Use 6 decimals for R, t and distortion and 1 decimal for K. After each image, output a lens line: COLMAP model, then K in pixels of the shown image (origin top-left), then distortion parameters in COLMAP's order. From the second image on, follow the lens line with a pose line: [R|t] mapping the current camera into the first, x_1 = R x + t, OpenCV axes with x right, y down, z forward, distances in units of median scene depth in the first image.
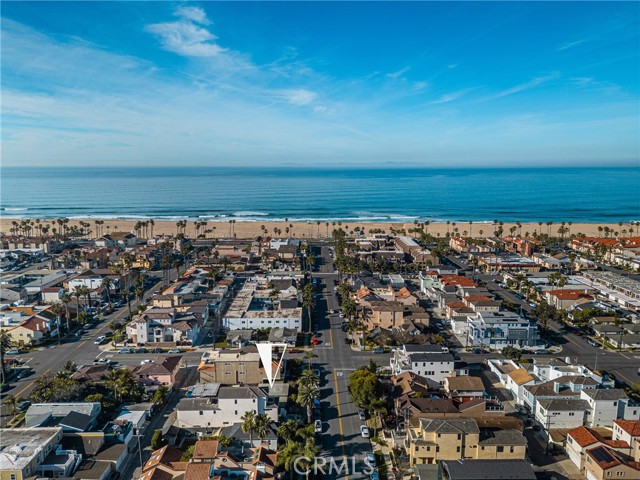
lens RADIAL K [[444.7, 0, 315.3], [0, 444.7, 239.0], [0, 0, 1]] dist [0.077788, -0.072659]
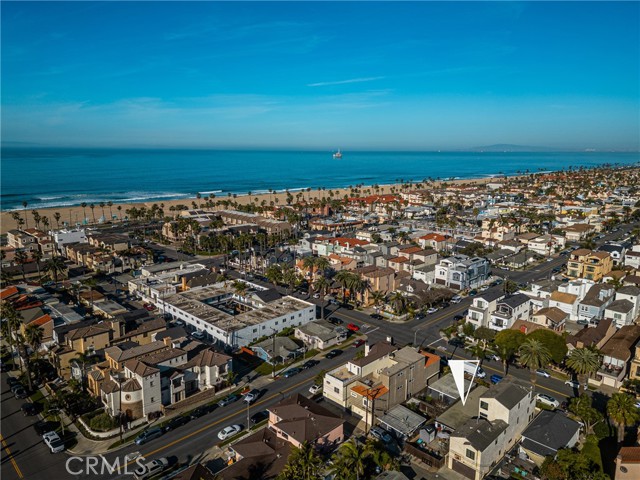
lens RADIAL K [[444.7, 0, 315.3], [0, 444.7, 239.0], [0, 0, 1]] dist [0.077788, -0.072659]
pose [[0.704624, -0.124553, 0.698564, -0.592147], [0.099238, 0.992096, 0.076790, 0.002851], [-0.702607, 0.015216, 0.711415, 0.467775]]
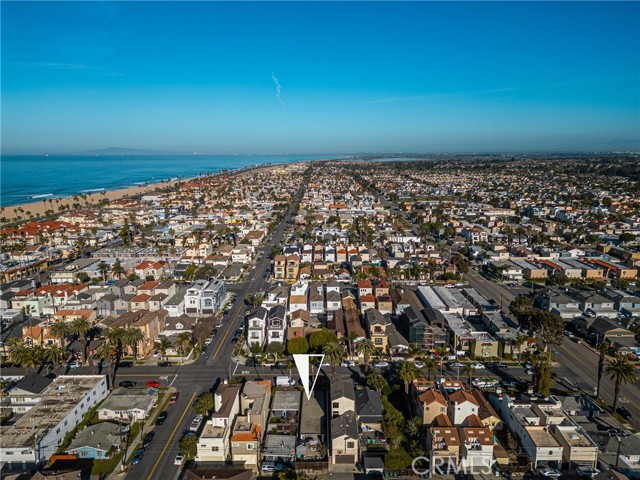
lens RADIAL K [[444.7, 0, 315.3], [0, 444.7, 239.0], [0, 0, 1]] dist [0.077788, -0.072659]
pose [[0.018212, -0.172503, 0.984841, -0.722714], [0.171734, 0.970905, 0.166886, -0.096243], [-0.984975, 0.166091, 0.047307, 0.638772]]
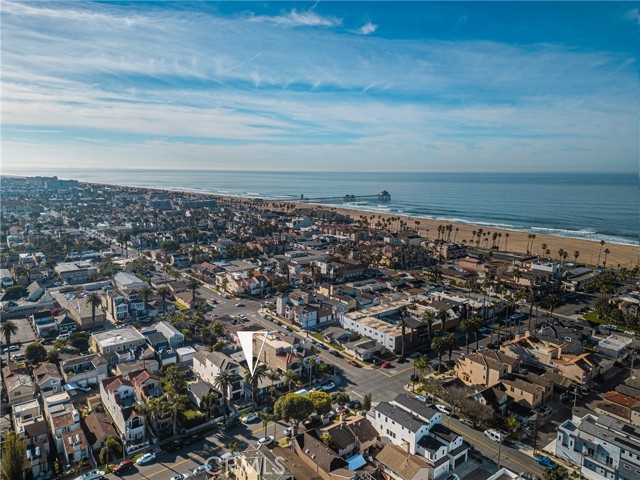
lens RADIAL K [[442.8, 0, 306.3], [0, 442.8, 238.8], [0, 0, 1]] dist [0.068081, -0.037653]
pose [[0.602862, 0.130905, -0.787033, 0.589894], [-0.141034, 0.988399, 0.056366, -0.054093], [0.785282, 0.077018, 0.614330, 0.286342]]
